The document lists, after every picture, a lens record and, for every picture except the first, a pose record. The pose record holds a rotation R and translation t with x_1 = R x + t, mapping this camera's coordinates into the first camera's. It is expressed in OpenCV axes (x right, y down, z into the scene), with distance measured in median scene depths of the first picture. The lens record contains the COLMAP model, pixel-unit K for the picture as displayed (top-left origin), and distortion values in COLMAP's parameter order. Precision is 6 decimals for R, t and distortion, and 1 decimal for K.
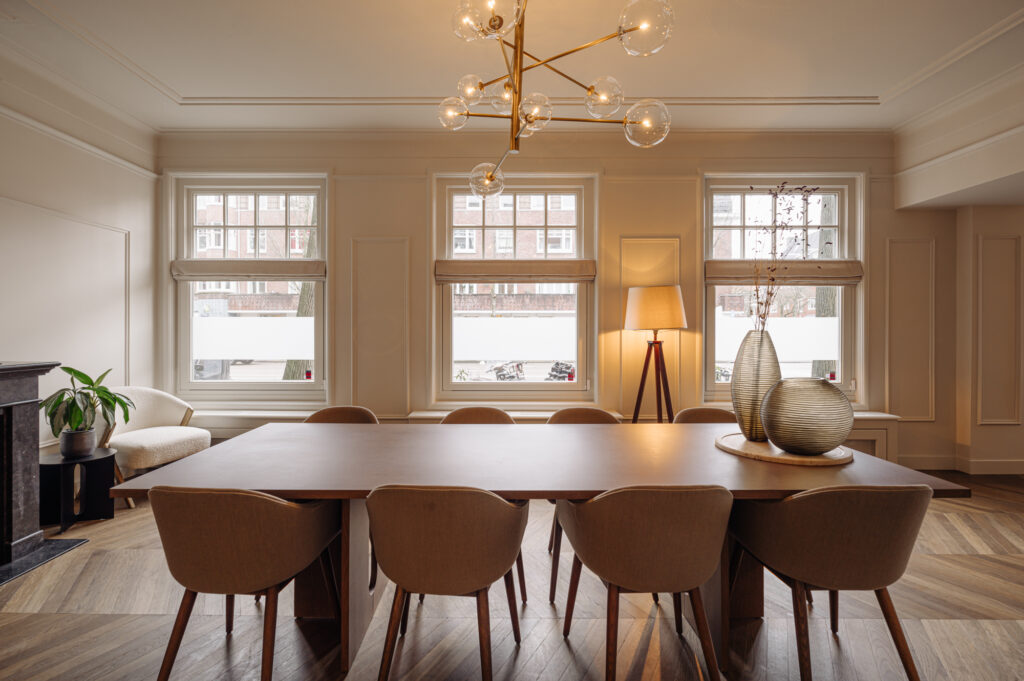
lens RADIAL K [[477.3, 0, 511.8], [0, 477.3, 329.6], [0, 0, 1]] dist [0.001765, 0.000748]
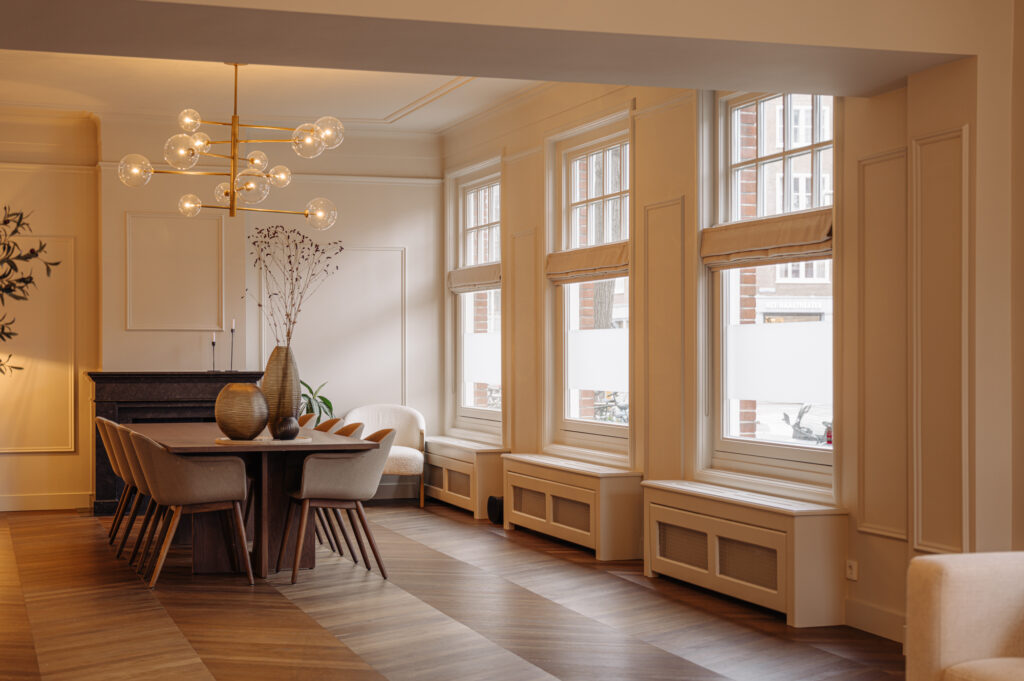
lens RADIAL K [[1695.5, 0, 510.4], [0, 1695.5, 346.4], [0, 0, 1]] dist [0.098035, 0.000000]
pose [[0.303544, -0.001410, -0.952816, 2.431356], [0.000115, 0.999999, -0.001444, 0.002866], [0.952817, 0.000328, 0.303544, 0.134007]]
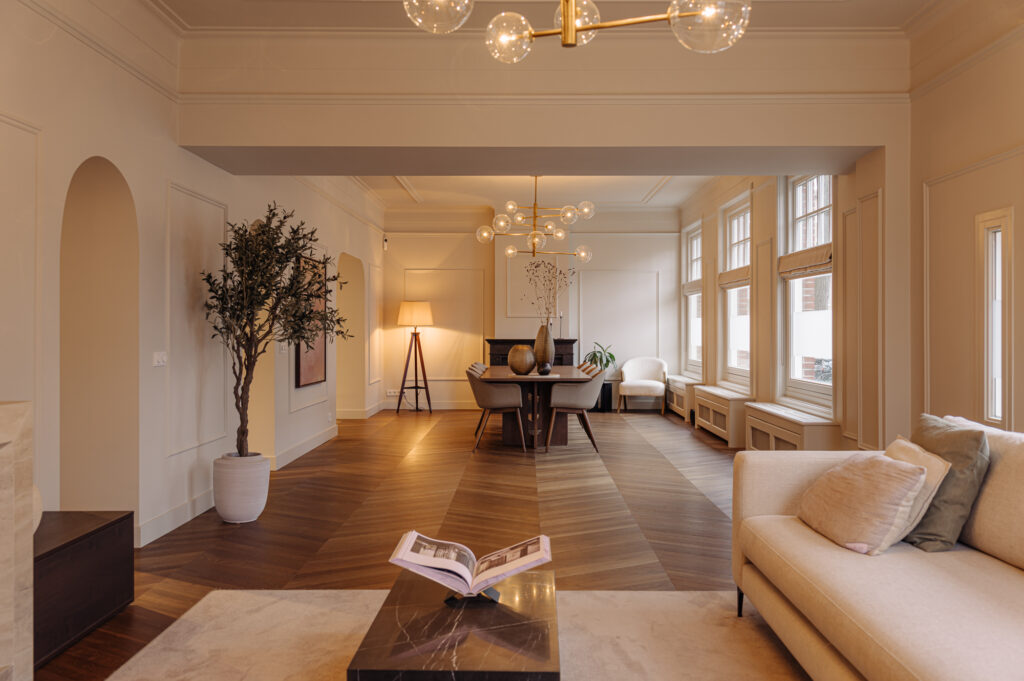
lens RADIAL K [[904.3, 0, 513.6], [0, 904.3, 331.0], [0, 0, 1]] dist [0.020577, 0.000911]
pose [[-0.017316, 0.003751, -0.999843, 2.433636], [0.001157, 0.999992, 0.003732, 0.004739], [0.999849, -0.001092, -0.017320, 0.479187]]
